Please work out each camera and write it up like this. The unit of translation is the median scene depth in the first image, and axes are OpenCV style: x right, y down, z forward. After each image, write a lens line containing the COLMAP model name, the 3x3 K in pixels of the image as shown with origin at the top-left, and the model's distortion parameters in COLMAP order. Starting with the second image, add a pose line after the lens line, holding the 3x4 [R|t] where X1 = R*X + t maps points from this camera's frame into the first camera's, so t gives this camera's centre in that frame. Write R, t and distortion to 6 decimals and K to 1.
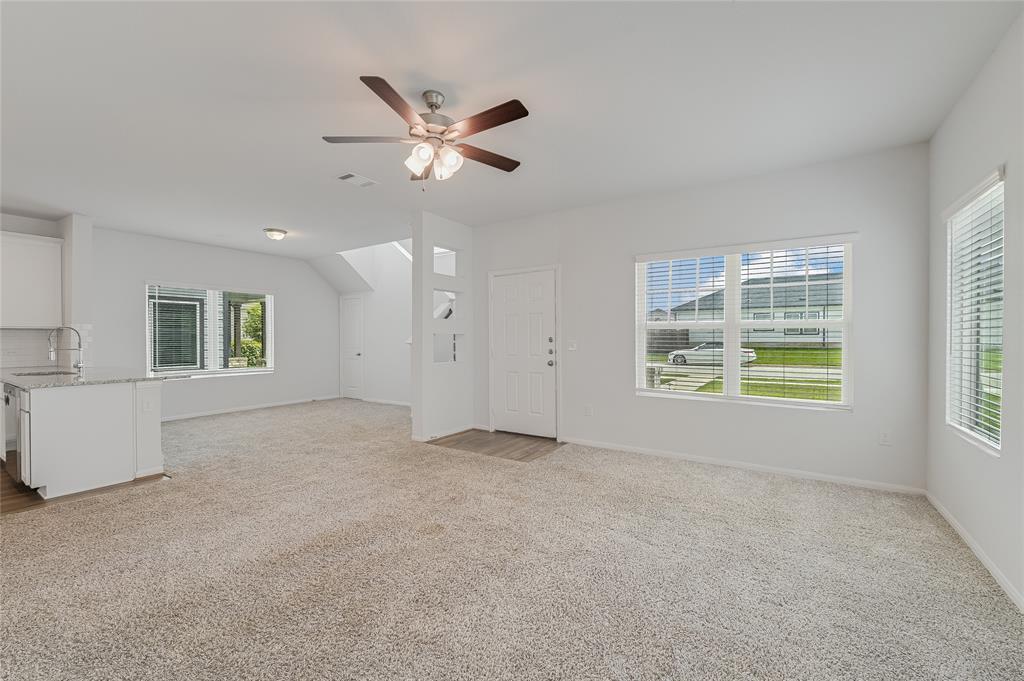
lens RADIAL K [[426.3, 0, 509.4], [0, 426.3, 338.4], [0, 0, 1]] dist [0.000226, -0.000182]
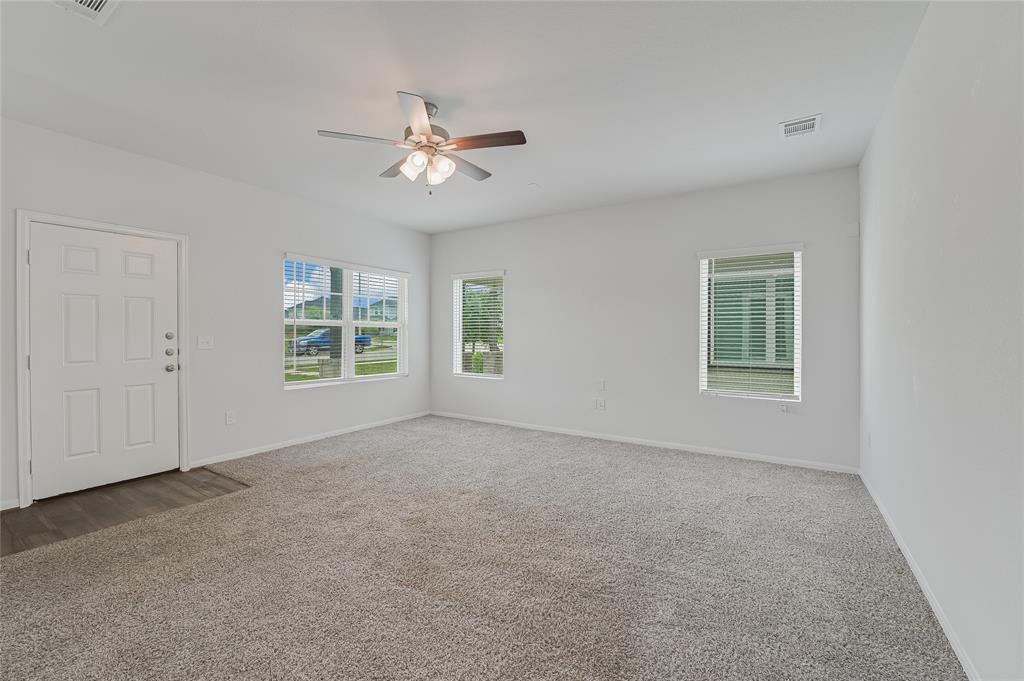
lens RADIAL K [[431.4, 0, 509.6], [0, 431.4, 333.0], [0, 0, 1]] dist [-0.000653, -0.000171]
pose [[-0.011892, 0.001796, 0.999928, -0.714401], [0.003405, 0.999993, -0.001755, 0.001324], [-0.999923, 0.003383, -0.011898, 0.470569]]
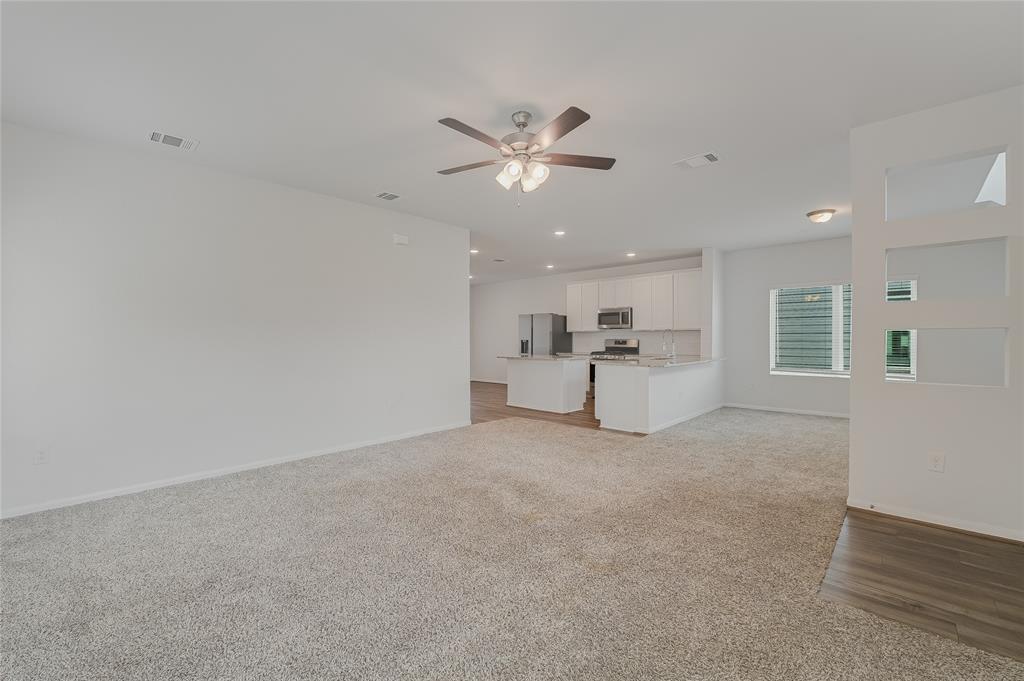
lens RADIAL K [[426.3, 0, 509.4], [0, 426.3, 338.4], [0, 0, 1]] dist [0.000226, -0.000182]
pose [[-0.167170, 0.008918, -0.985888, 0.529131], [-0.000661, 0.999958, 0.009157, -0.006133], [0.985928, 0.002183, -0.167157, 0.665248]]
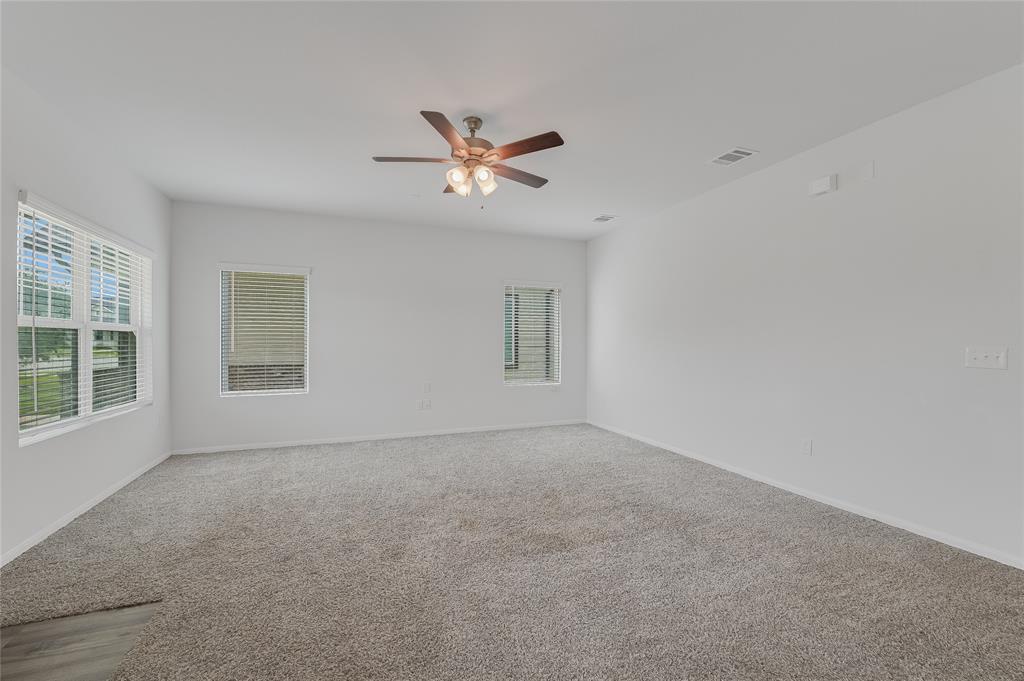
lens RADIAL K [[426.3, 0, 509.4], [0, 426.3, 338.4], [0, 0, 1]] dist [0.000226, -0.000182]
pose [[-0.811224, 0.004930, 0.584715, -0.513096], [0.006279, 0.999980, 0.000280, -0.002782], [-0.584702, 0.003898, -0.811239, 1.058045]]
